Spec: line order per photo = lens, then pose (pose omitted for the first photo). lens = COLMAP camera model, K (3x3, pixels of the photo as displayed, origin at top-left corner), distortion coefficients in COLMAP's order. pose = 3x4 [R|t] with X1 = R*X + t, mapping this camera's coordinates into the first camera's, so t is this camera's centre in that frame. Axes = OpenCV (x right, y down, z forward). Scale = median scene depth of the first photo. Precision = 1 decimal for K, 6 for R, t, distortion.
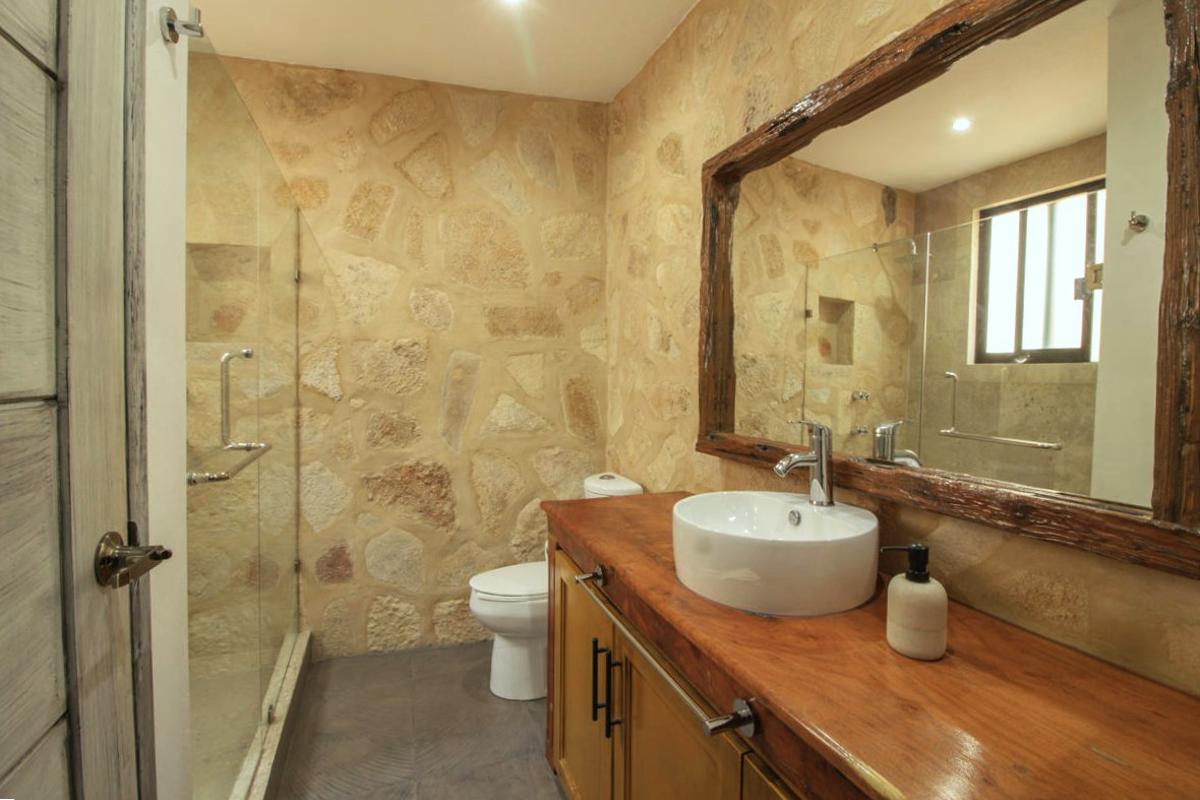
lens RADIAL K [[572.6, 0, 603.7], [0, 572.6, 388.3], [0, 0, 1]] dist [0.000941, -0.017267]
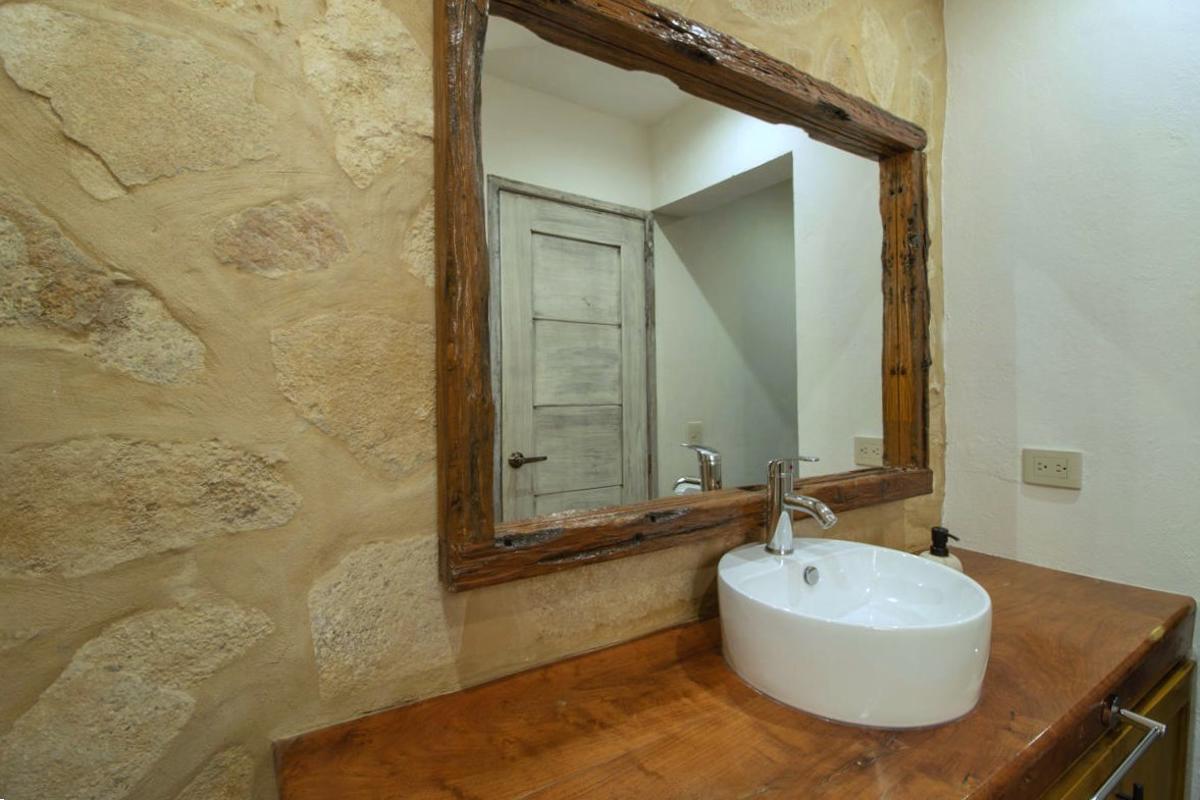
lens RADIAL K [[572.6, 0, 603.7], [0, 572.6, 388.3], [0, 0, 1]] dist [0.000941, -0.017267]
pose [[-0.209586, -0.006830, 0.977766, -0.354817], [0.034153, 0.999314, 0.014302, -0.053641], [-0.977194, 0.036391, -0.209209, 1.308227]]
